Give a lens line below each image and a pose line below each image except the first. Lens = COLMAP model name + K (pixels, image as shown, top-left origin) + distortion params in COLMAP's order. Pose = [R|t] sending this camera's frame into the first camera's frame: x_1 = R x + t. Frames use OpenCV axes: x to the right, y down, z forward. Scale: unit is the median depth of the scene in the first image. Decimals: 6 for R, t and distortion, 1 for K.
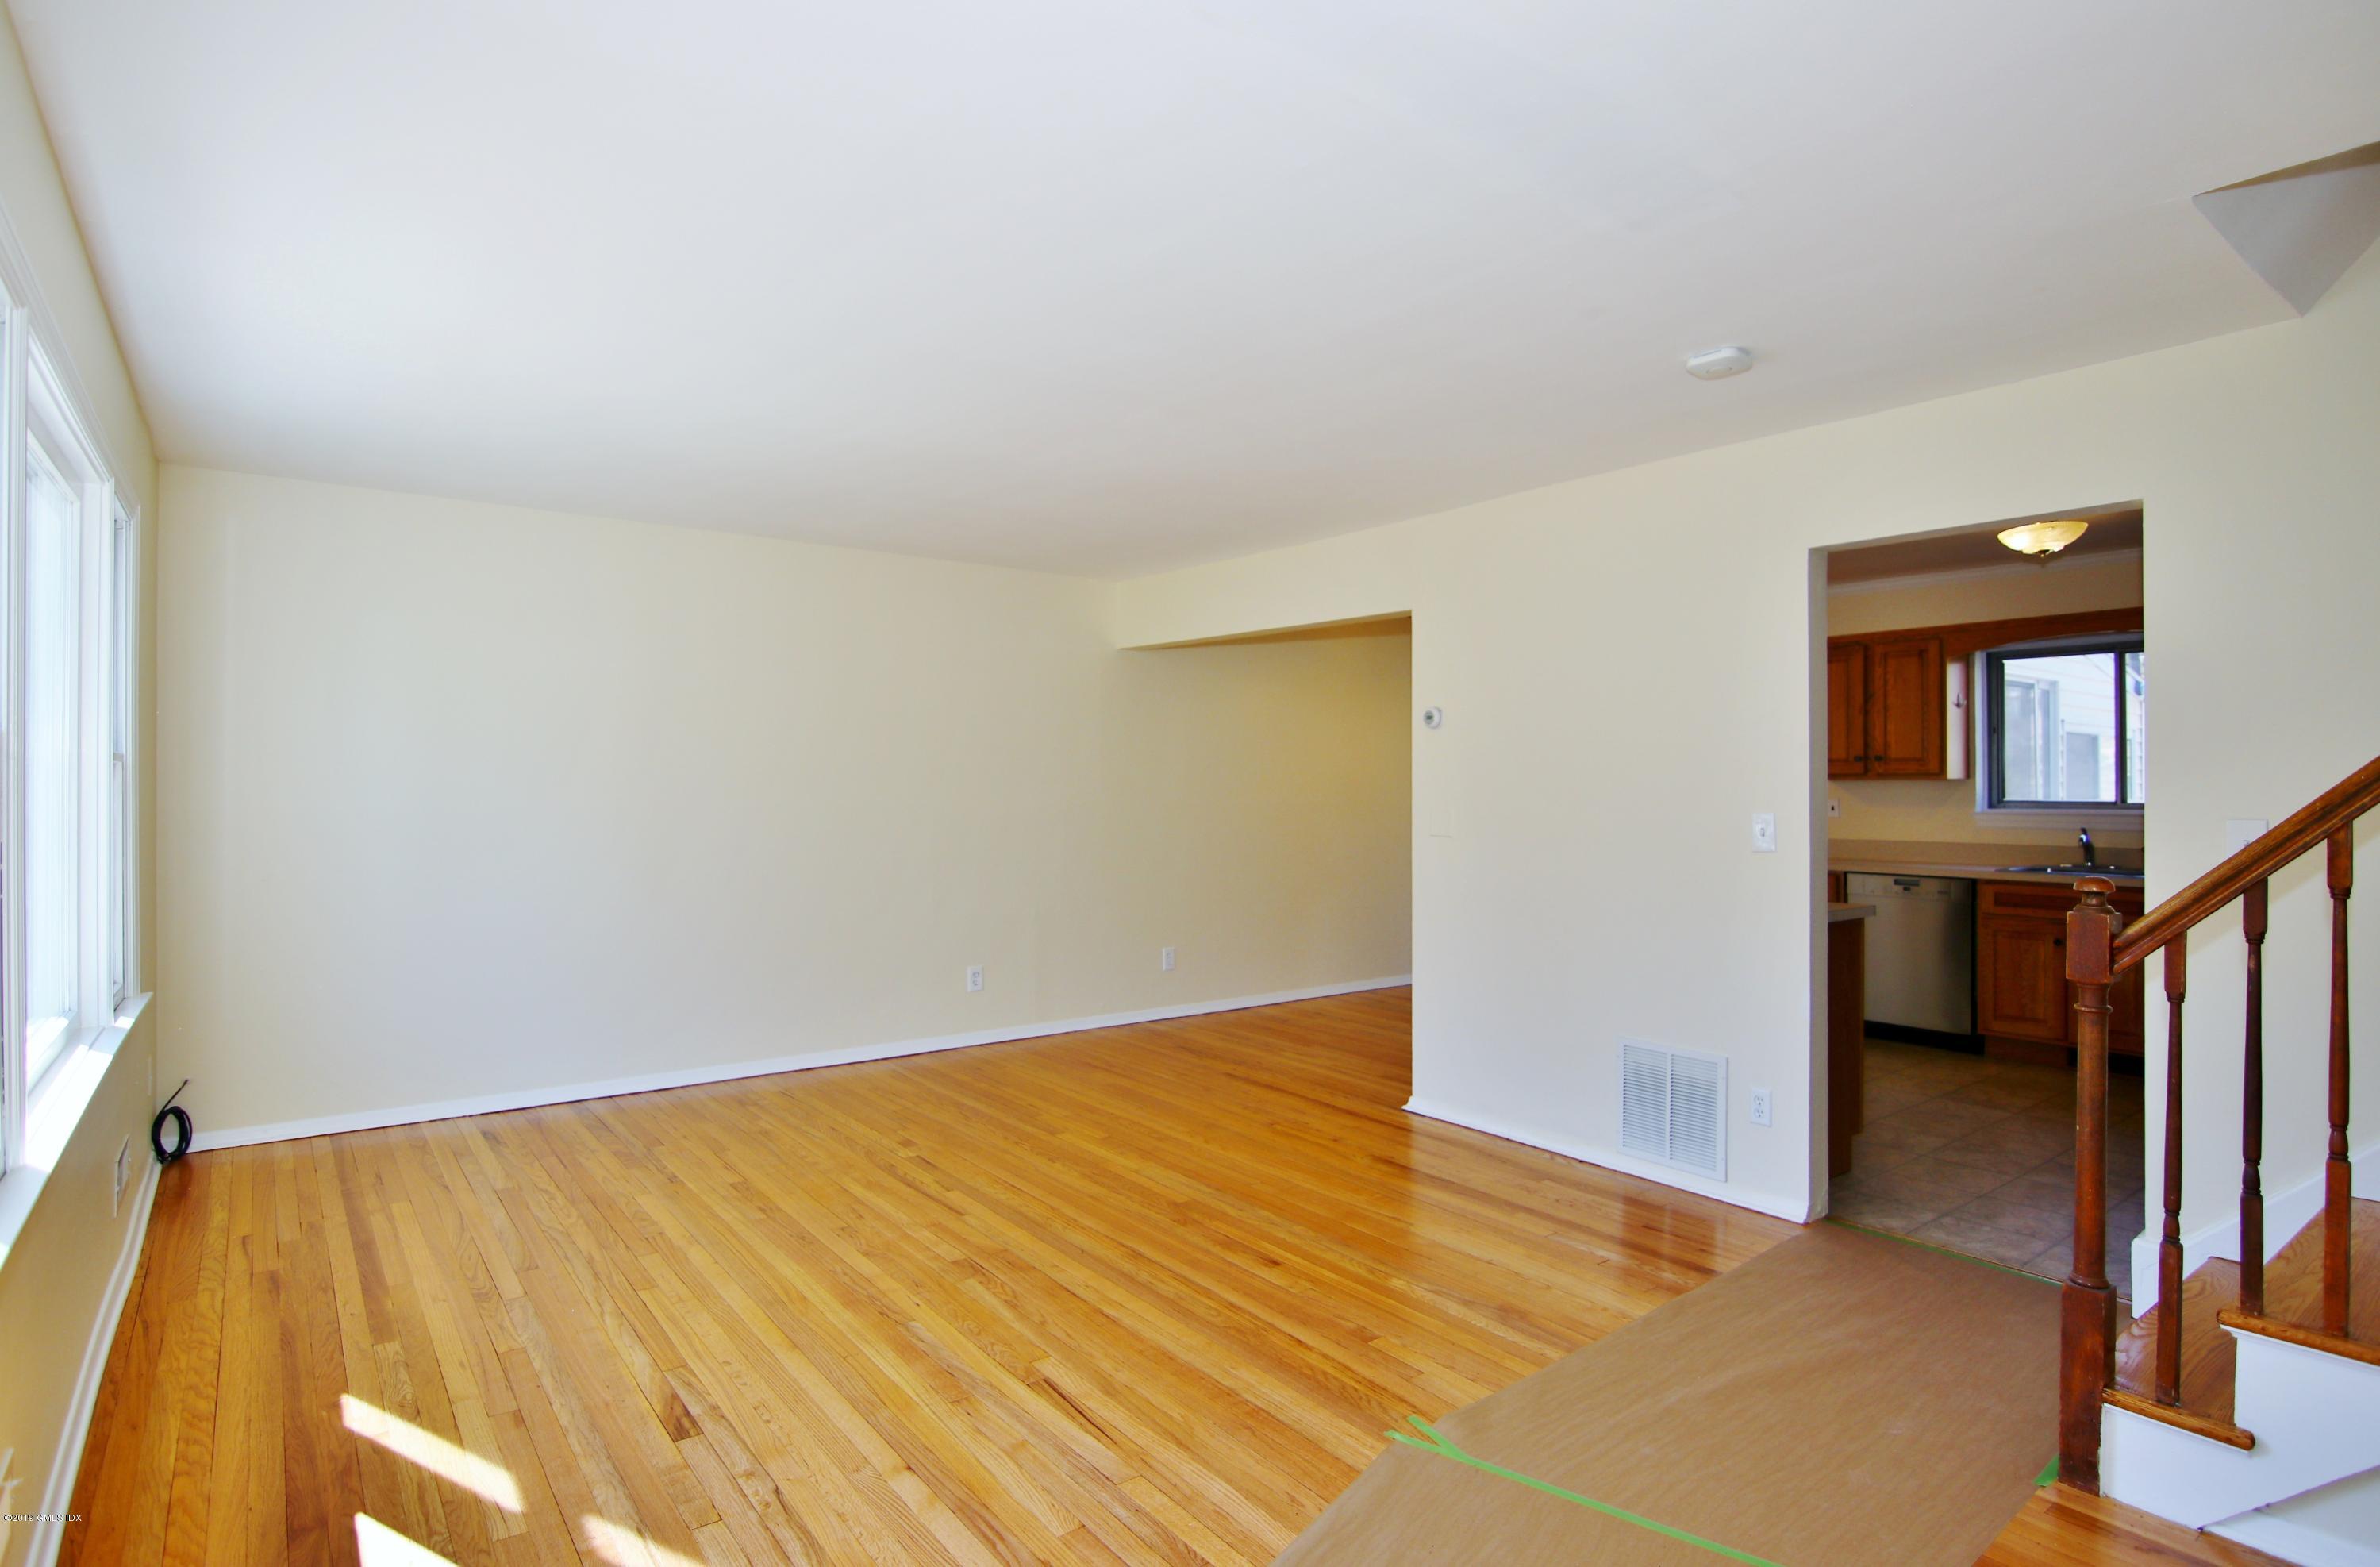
lens RADIAL K [[1218.0, 0, 1190.0], [0, 1218.0, 783.5], [0, 0, 1]] dist [-0.002792, -0.013166]
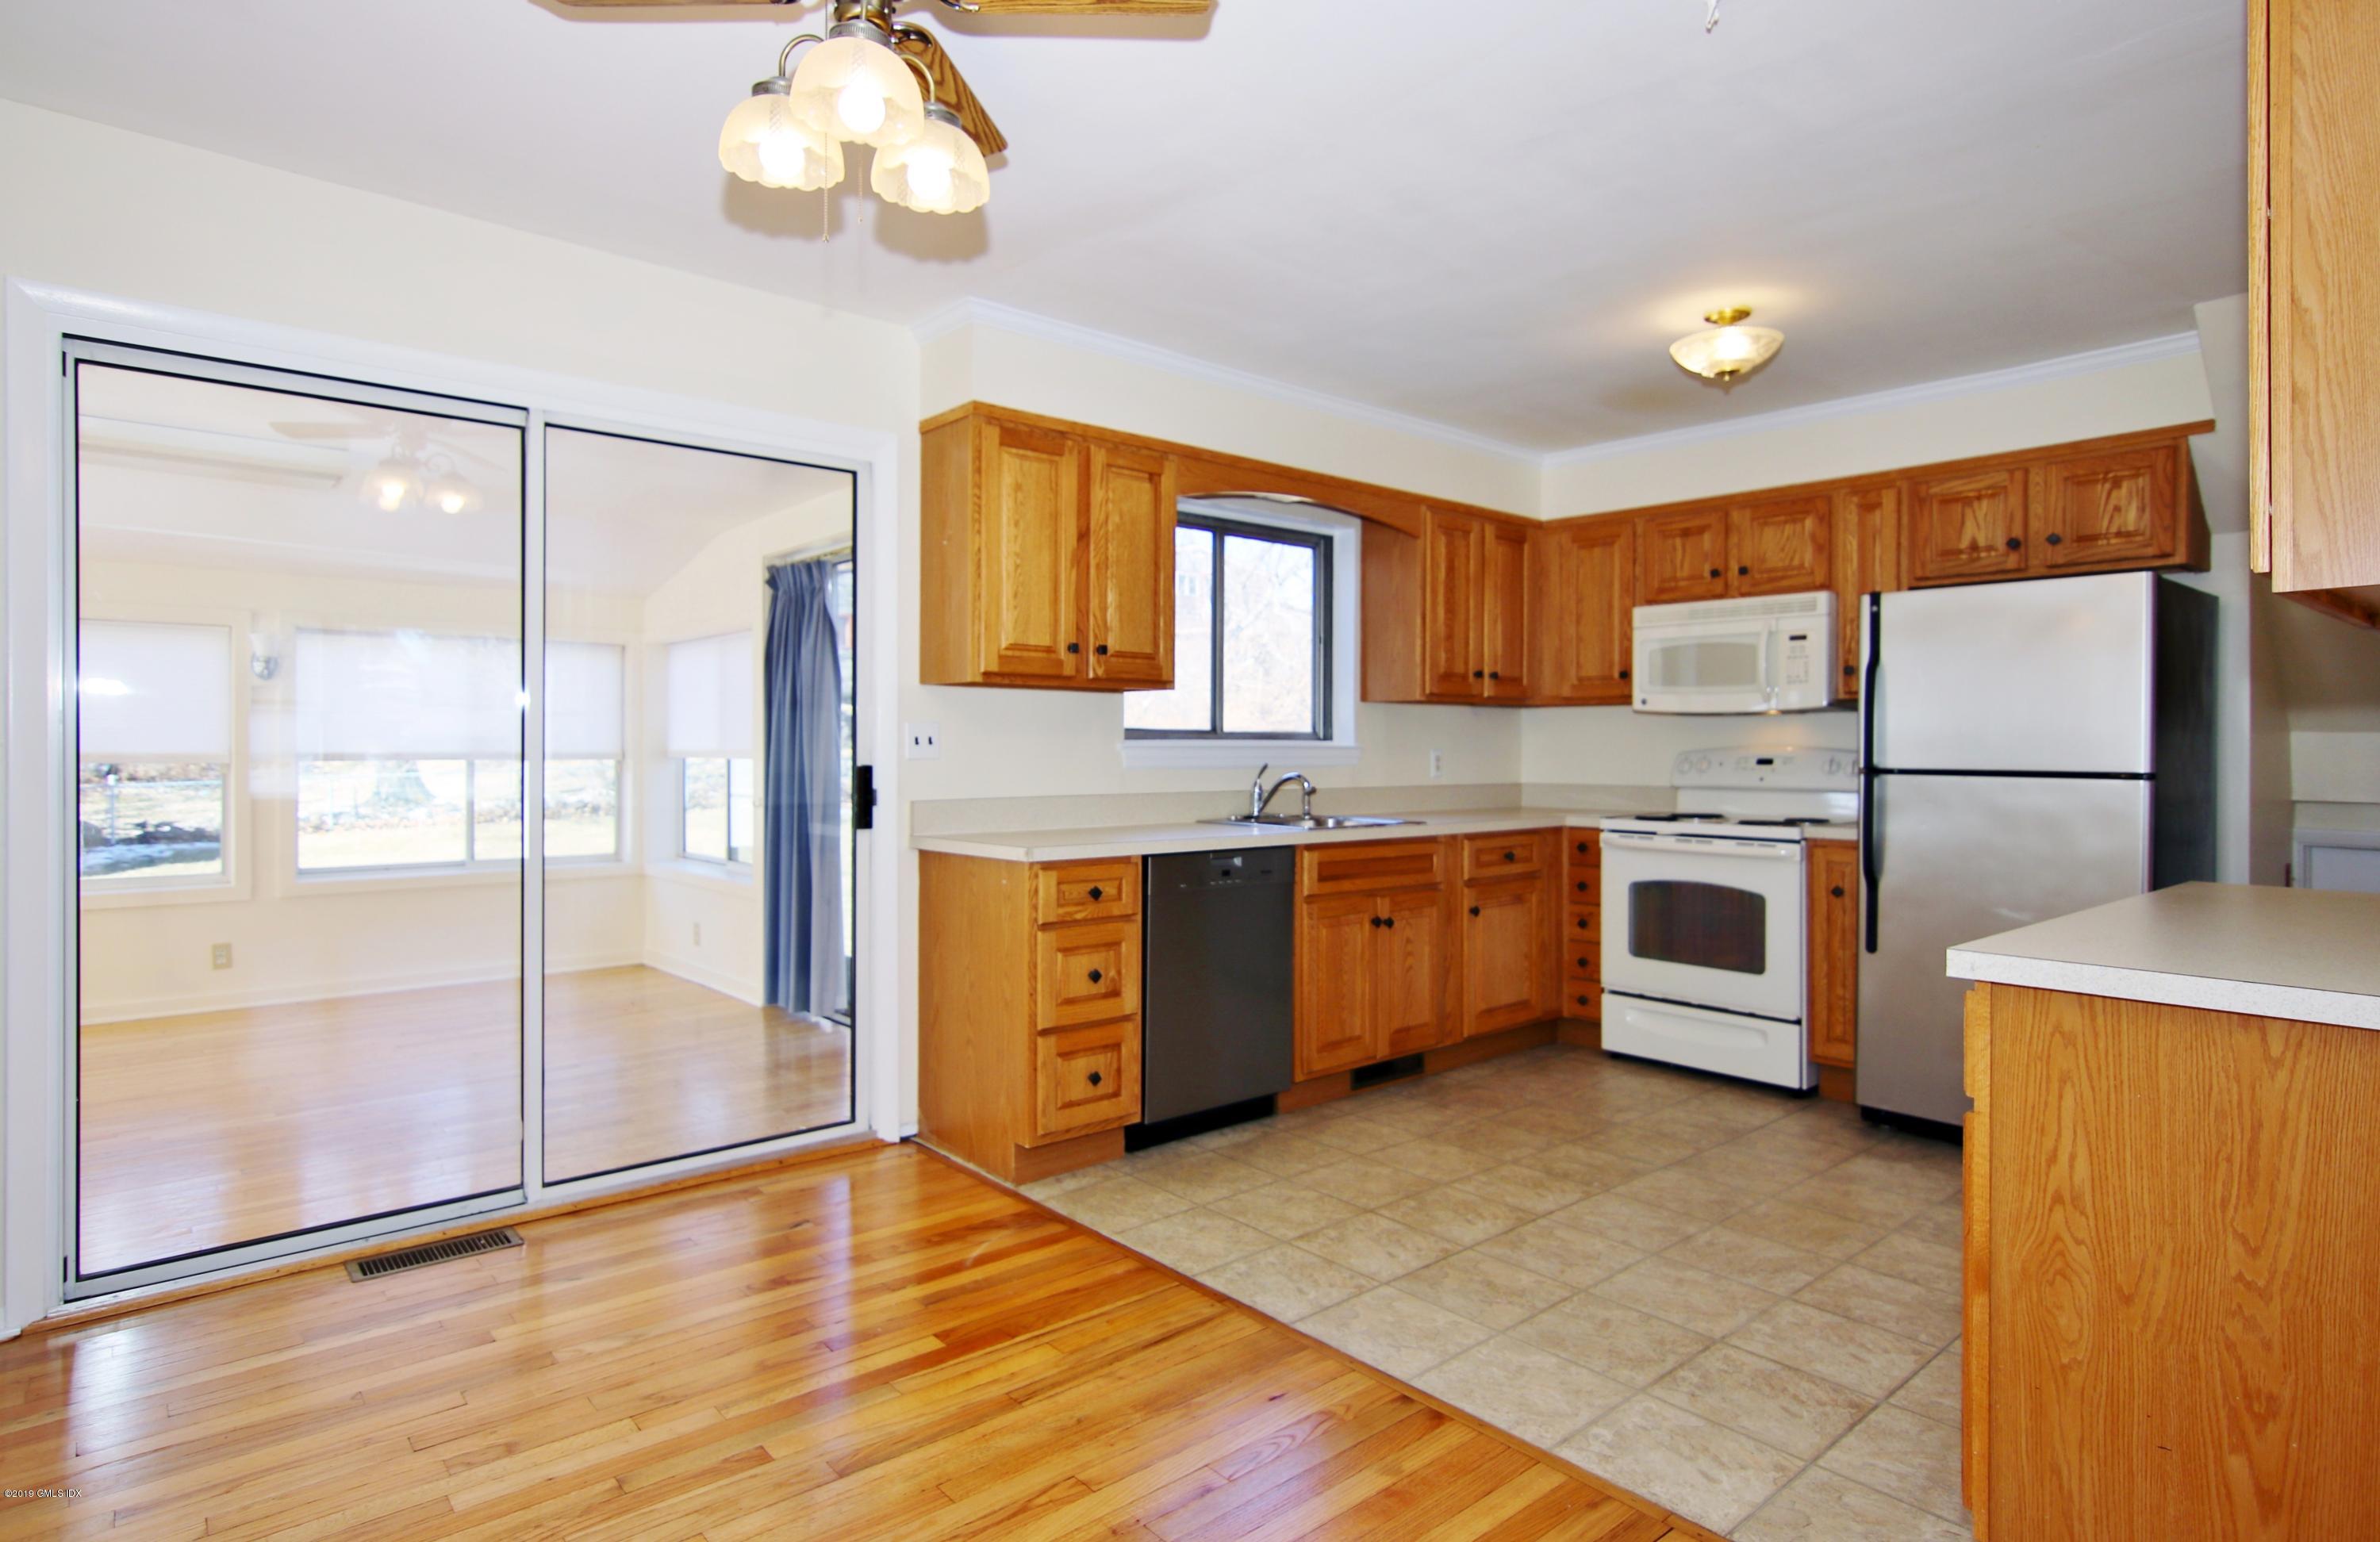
lens RADIAL K [[1251.1, 0, 1185.7], [0, 1251.1, 749.5], [0, 0, 1]] dist [-0.000375, 0.001145]
pose [[-0.059471, -0.003531, 0.998224, -0.022785], [-0.005401, 0.999980, 0.003216, 0.036154], [-0.998215, -0.005200, -0.059489, 1.537200]]
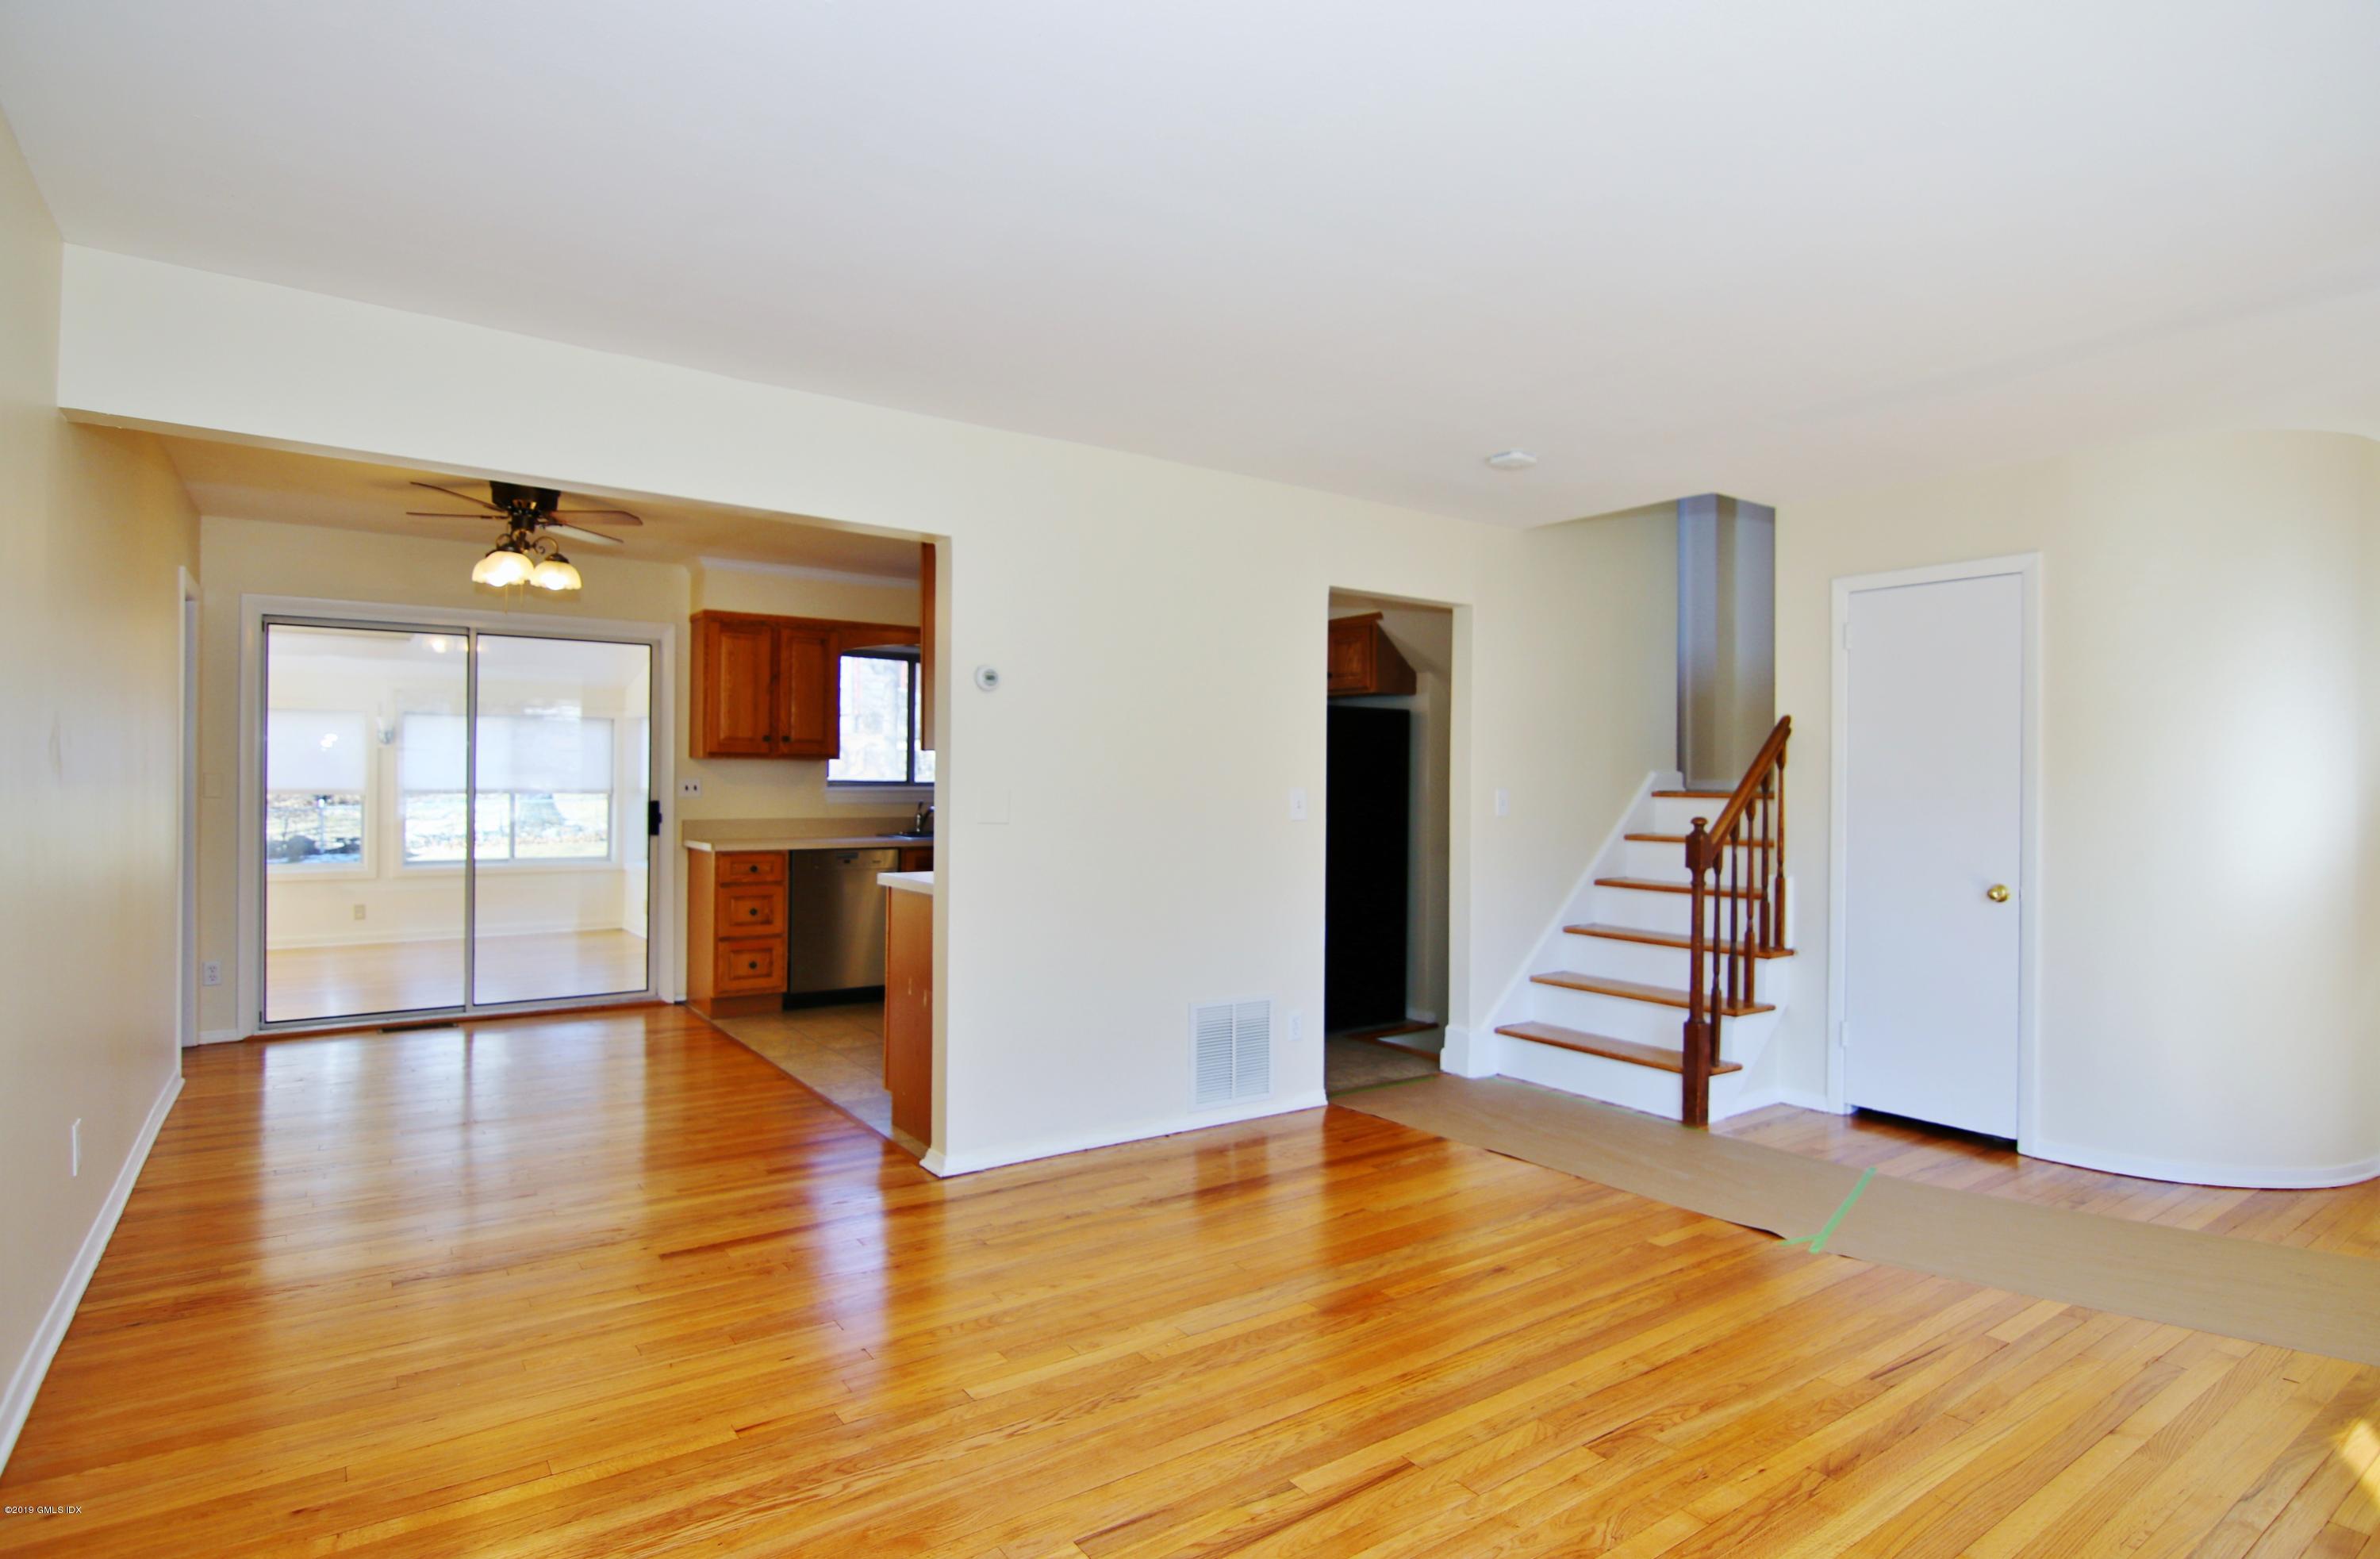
lens RADIAL K [[1217.9, 0, 1190.0], [0, 1217.9, 779.5], [0, 0, 1]] dist [-0.002792, -0.013166]
pose [[0.037966, -0.000647, 0.999279, -0.695725], [-0.012023, 0.999927, 0.001104, 0.013077], [-0.999207, -0.012056, 0.037955, 0.955282]]
